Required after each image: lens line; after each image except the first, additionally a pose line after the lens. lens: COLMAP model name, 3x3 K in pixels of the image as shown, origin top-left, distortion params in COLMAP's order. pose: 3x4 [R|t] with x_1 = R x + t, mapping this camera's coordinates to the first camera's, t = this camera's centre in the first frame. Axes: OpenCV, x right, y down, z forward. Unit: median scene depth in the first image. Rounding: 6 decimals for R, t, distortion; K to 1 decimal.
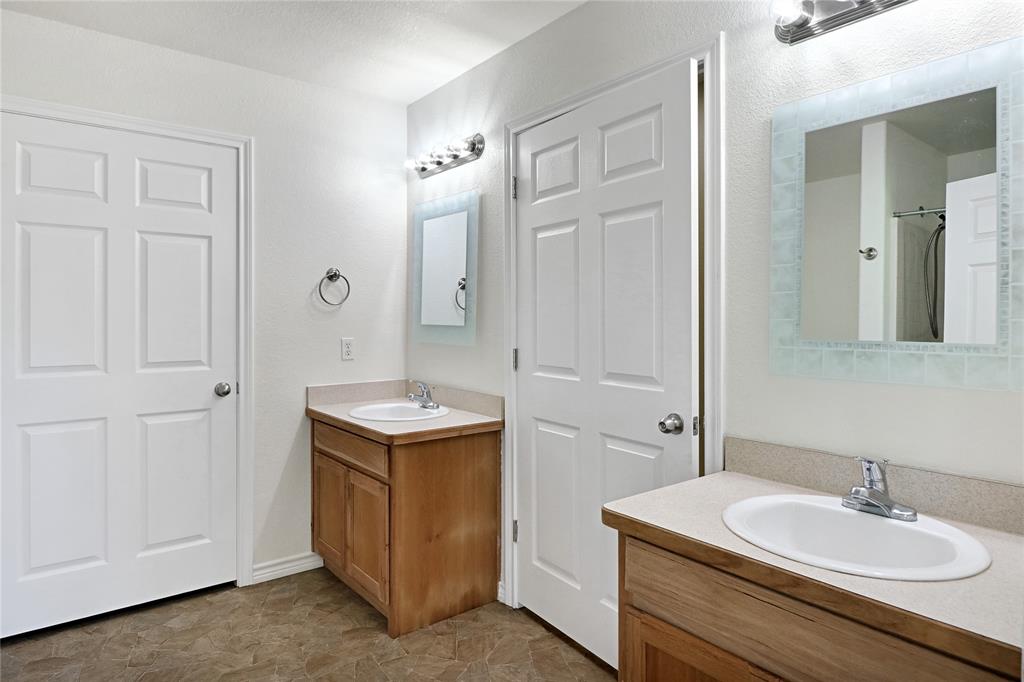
lens RADIAL K [[588.3, 0, 513.8], [0, 588.3, 317.0], [0, 0, 1]] dist [0.004104, -0.009882]
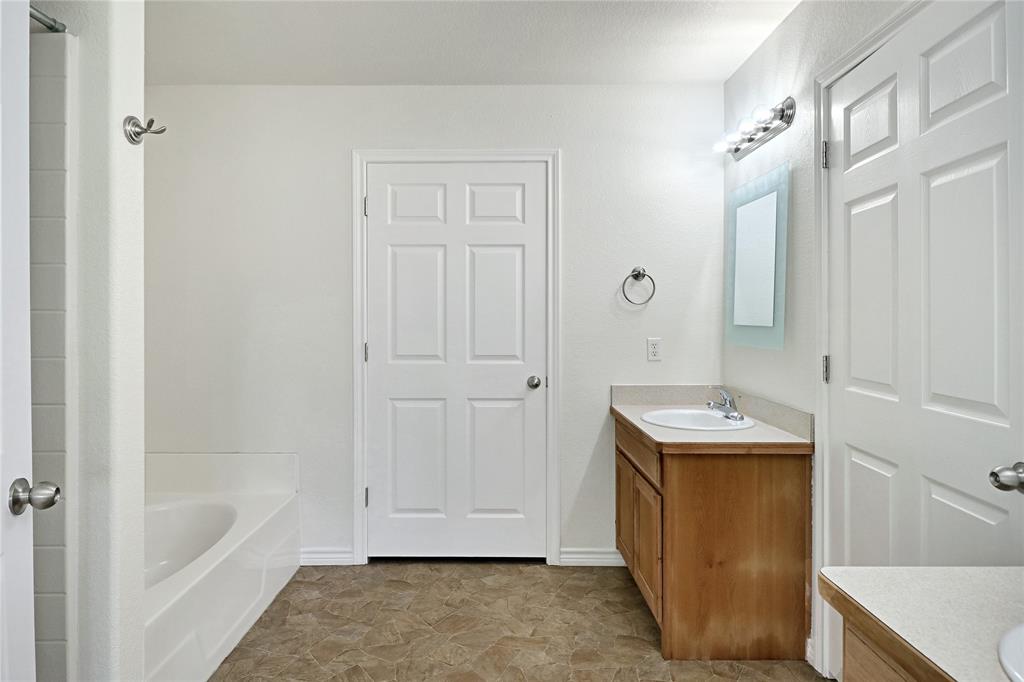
lens RADIAL K [[603.0, 0, 509.4], [0, 603.0, 318.5], [0, 0, 1]] dist [0.000104, -0.013155]
pose [[0.779438, -0.000004, -0.626479, 0.183053], [0.002083, 0.999994, 0.002585, 0.000382], [0.626476, -0.003320, 0.779434, 0.090852]]
